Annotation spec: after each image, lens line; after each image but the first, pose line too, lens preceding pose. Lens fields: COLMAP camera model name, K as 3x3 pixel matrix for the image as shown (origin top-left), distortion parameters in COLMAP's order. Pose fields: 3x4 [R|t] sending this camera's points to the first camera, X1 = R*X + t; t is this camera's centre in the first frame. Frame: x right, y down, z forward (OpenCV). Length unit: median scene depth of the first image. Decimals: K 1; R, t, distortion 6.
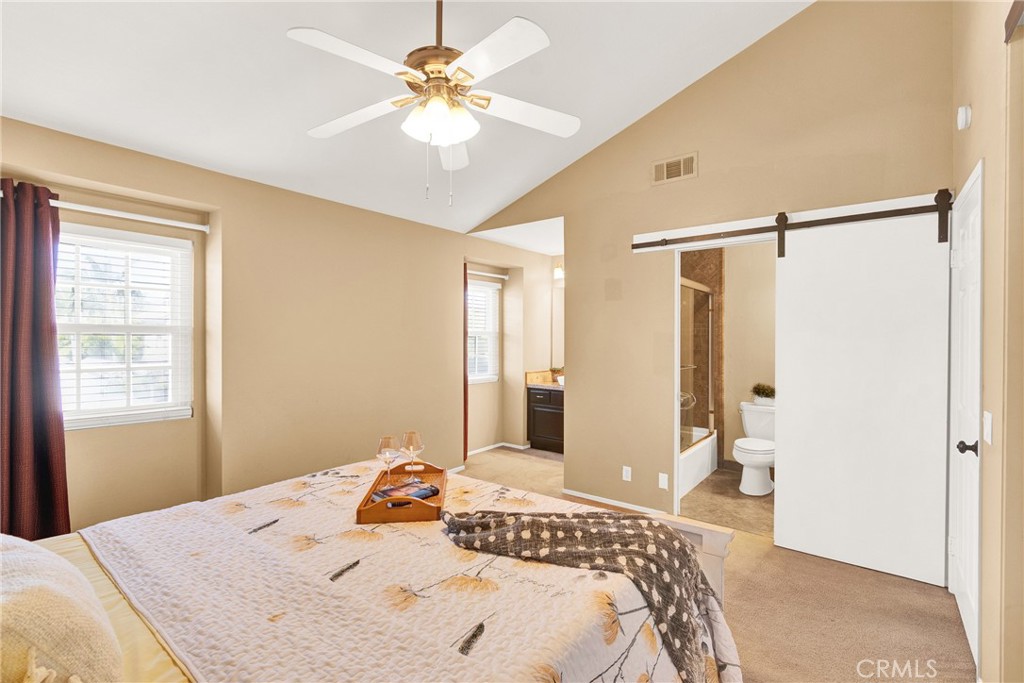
lens RADIAL K [[453.3, 0, 515.6], [0, 453.3, 338.5], [0, 0, 1]] dist [0.004987, -0.002987]
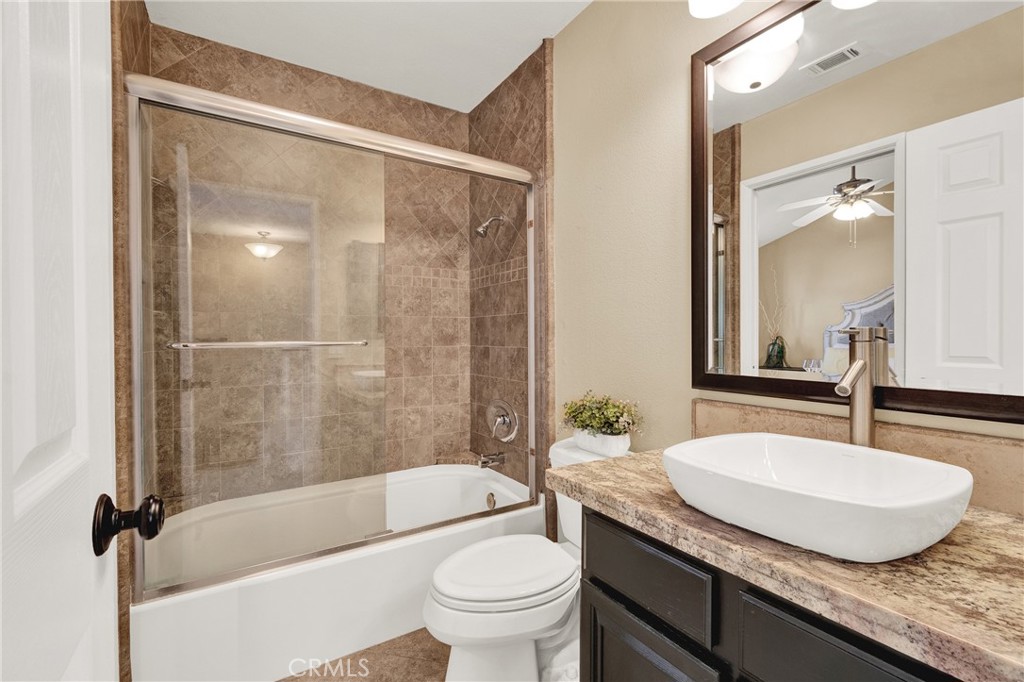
lens RADIAL K [[453.3, 0, 519.0], [0, 453.3, 338.4], [0, 0, 1]] dist [0.004987, -0.002987]
pose [[0.943121, -0.004468, -0.332421, 0.575056], [0.003531, 0.999988, -0.003423, 0.053005], [0.332432, 0.002055, 0.943125, 0.589613]]
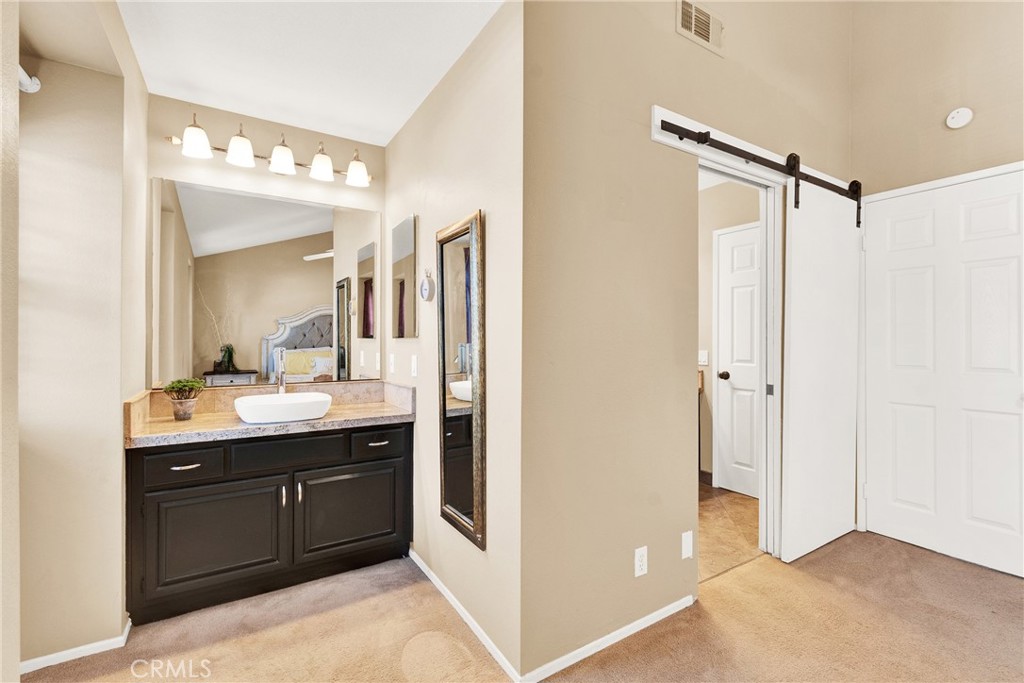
lens RADIAL K [[453.3, 0, 519.0], [0, 453.3, 340.0], [0, 0, 1]] dist [0.004987, -0.002987]
pose [[0.340896, -0.001981, 0.940099, -0.222747], [0.003187, 0.999994, 0.000951, 0.035032], [-0.940096, 0.002672, 0.340900, 0.740797]]
